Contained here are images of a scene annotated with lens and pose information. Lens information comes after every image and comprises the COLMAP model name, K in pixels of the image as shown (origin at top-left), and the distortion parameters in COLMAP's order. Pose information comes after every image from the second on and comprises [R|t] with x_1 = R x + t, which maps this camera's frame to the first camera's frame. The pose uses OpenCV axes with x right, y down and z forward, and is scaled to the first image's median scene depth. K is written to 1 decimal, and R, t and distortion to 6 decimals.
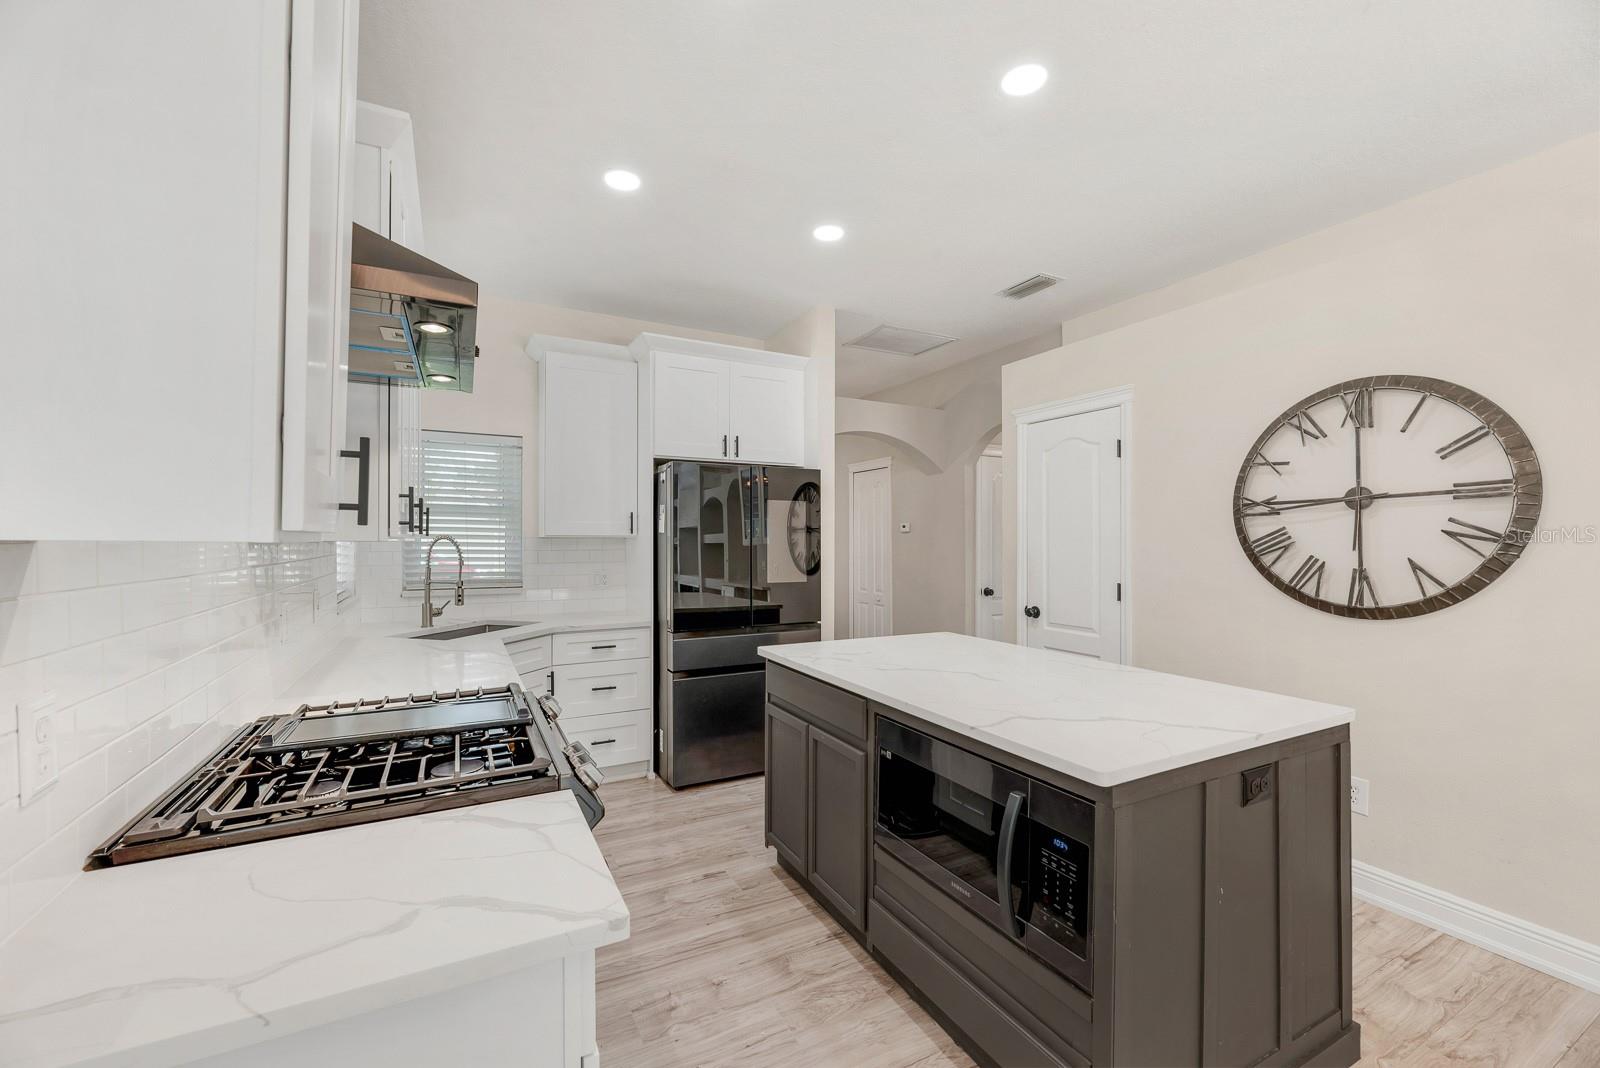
lens RADIAL K [[644.5, 0, 799.9], [0, 644.5, 540.1], [0, 0, 1]] dist [-0.001784, 0.000786]
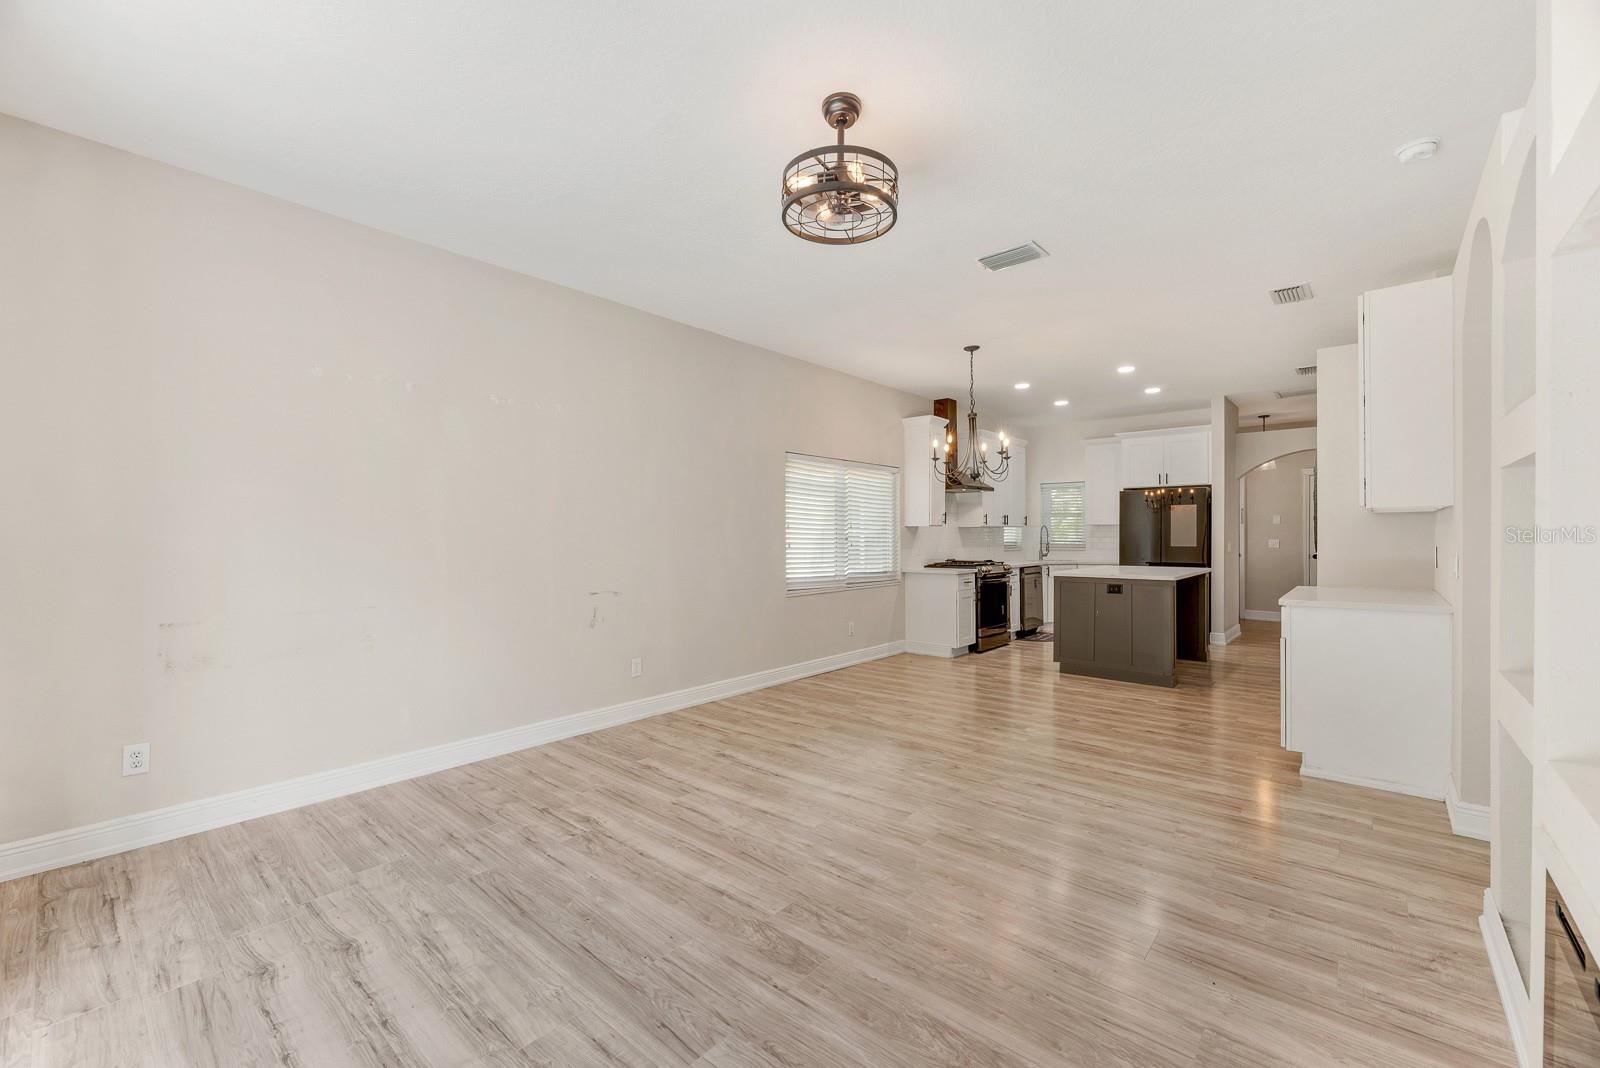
lens RADIAL K [[655.7, 0, 789.5], [0, 655.7, 536.2], [0, 0, 1]] dist [-0.000774, -0.000876]
pose [[0.355883, -0.003580, -0.934524, 1.953325], [0.010666, 0.999943, 0.000231, 0.029441], [0.934470, -0.010050, 0.355901, -1.150778]]
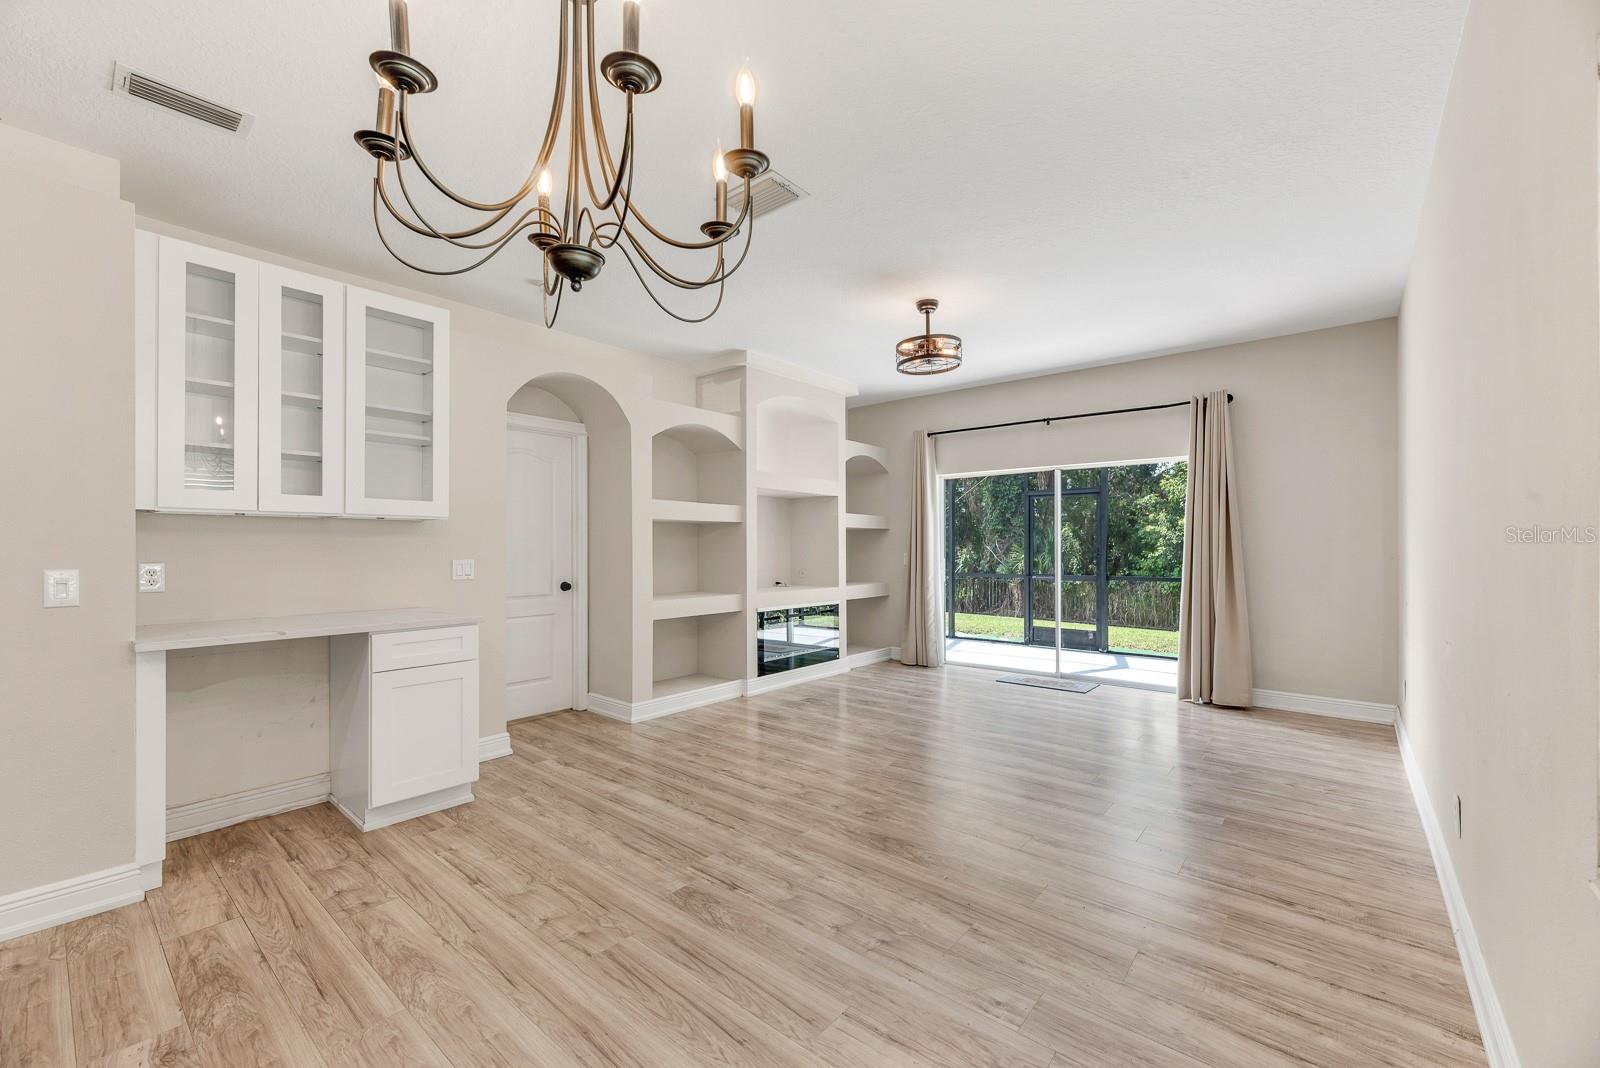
lens RADIAL K [[644.5, 0, 787.9], [0, 644.5, 547.9], [0, 0, 1]] dist [-0.001784, 0.000786]
pose [[-0.367959, -0.001780, 0.929840, -0.139431], [-0.004539, 0.999990, 0.000118, 0.039663], [-0.929831, -0.004178, -0.367963, 0.099172]]
